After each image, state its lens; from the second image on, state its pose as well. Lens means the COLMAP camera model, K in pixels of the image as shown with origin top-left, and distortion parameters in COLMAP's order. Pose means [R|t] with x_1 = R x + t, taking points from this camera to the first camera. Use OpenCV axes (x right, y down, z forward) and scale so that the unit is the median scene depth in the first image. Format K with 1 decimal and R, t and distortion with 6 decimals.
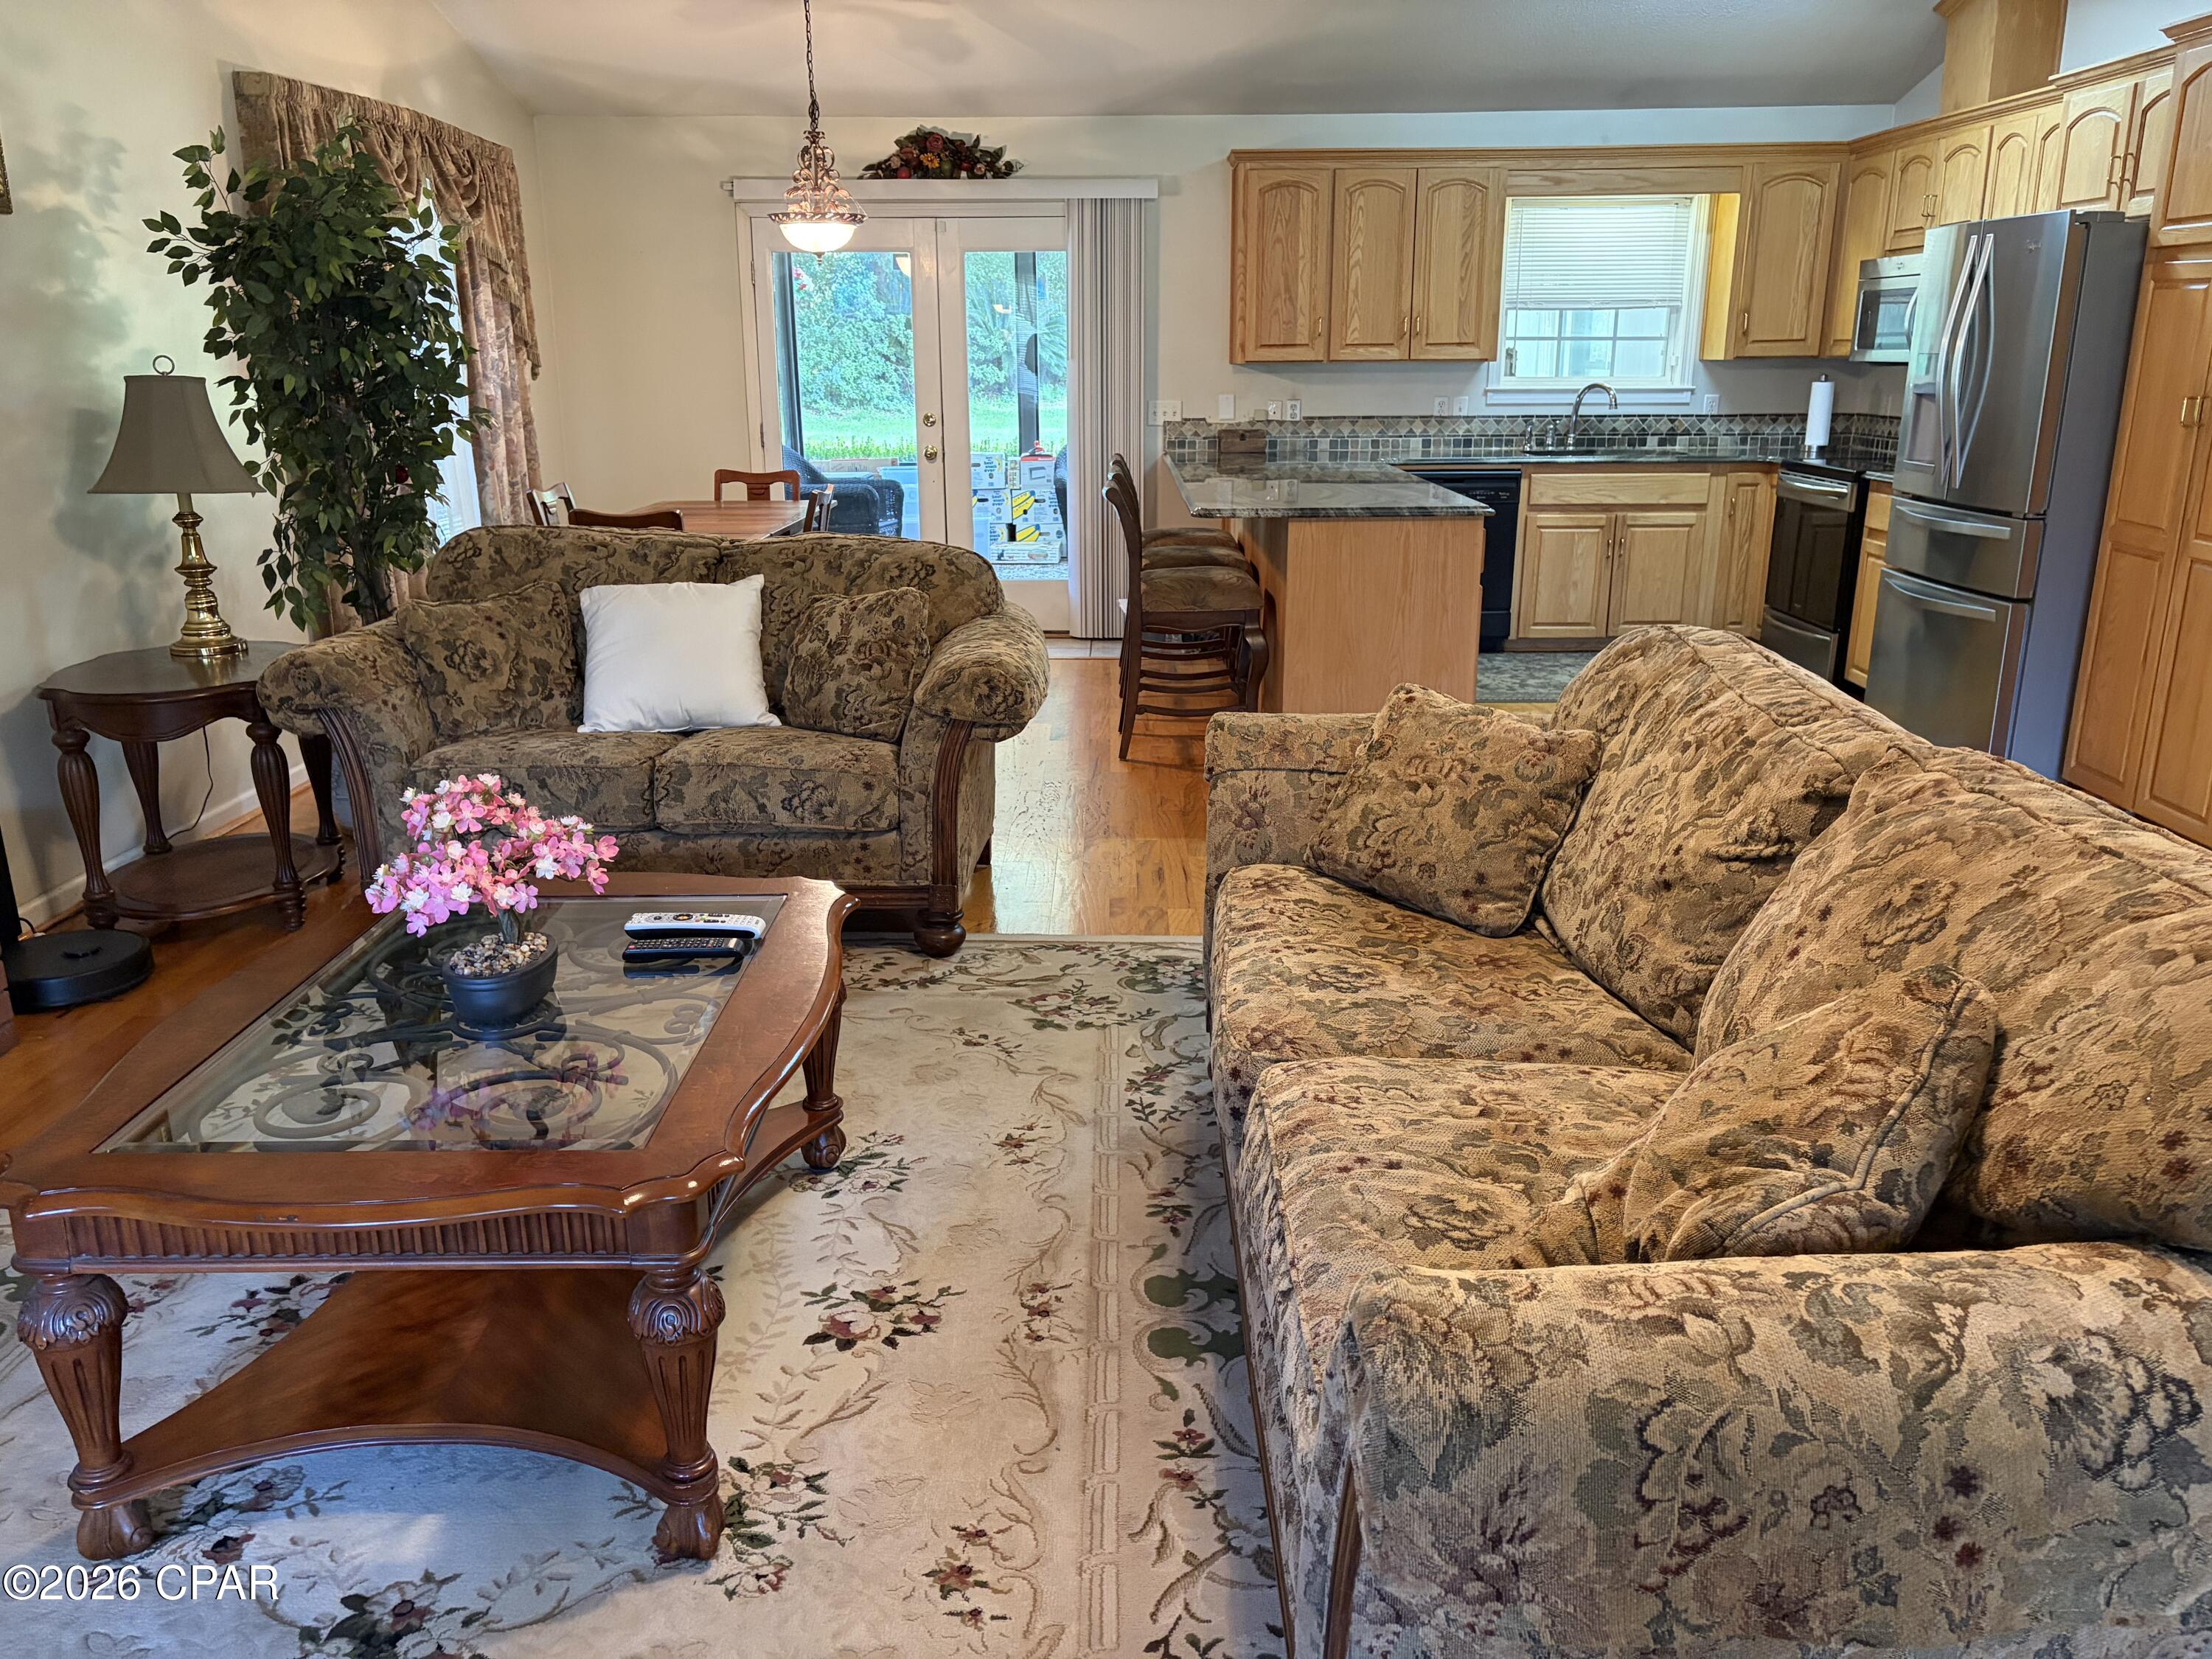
lens RADIAL K [[1660.9, 0, 1101.6], [0, 1660.9, 826.2], [0, 0, 1]] dist [0.052891, -0.061664]
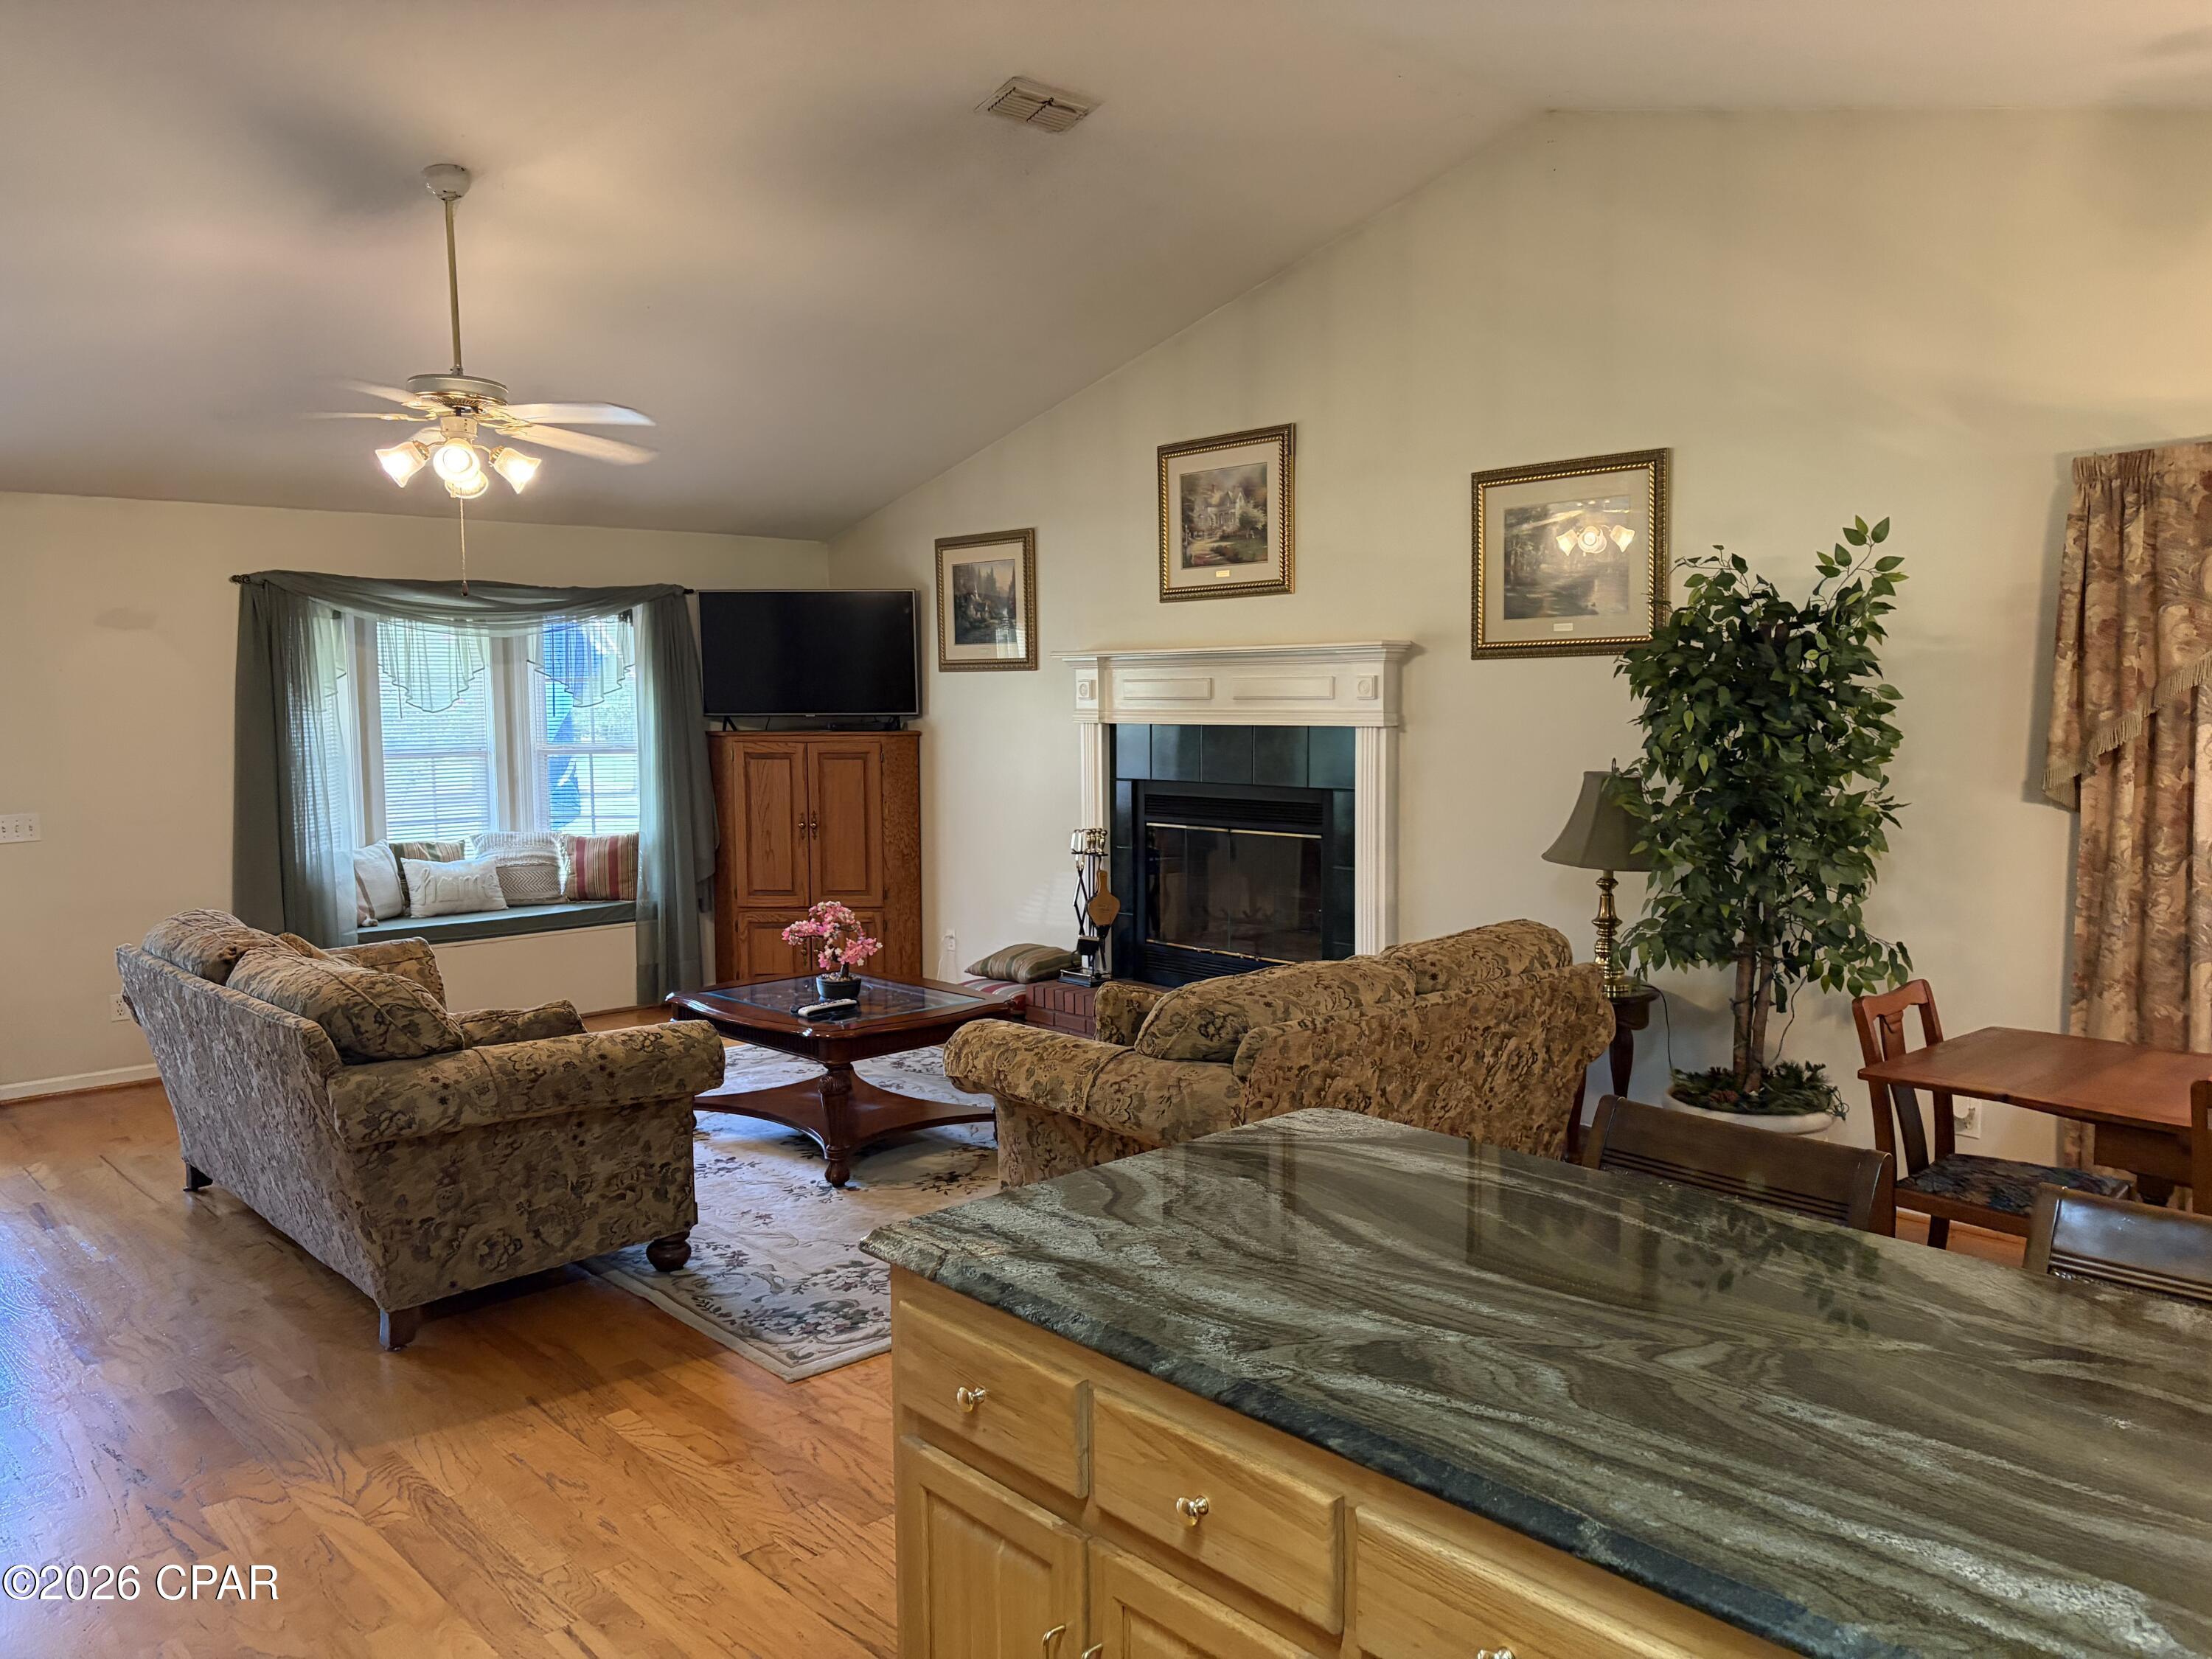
lens RADIAL K [[1660.9, 0, 1104.7], [0, 1660.9, 827.7], [0, 0, 1]] dist [0.052891, -0.061664]
pose [[-0.734395, 0.069349, -0.675170, 0.315556], [-0.172230, 0.943165, 0.284214, -0.282617], [0.656506, 0.325010, -0.680712, 0.876013]]
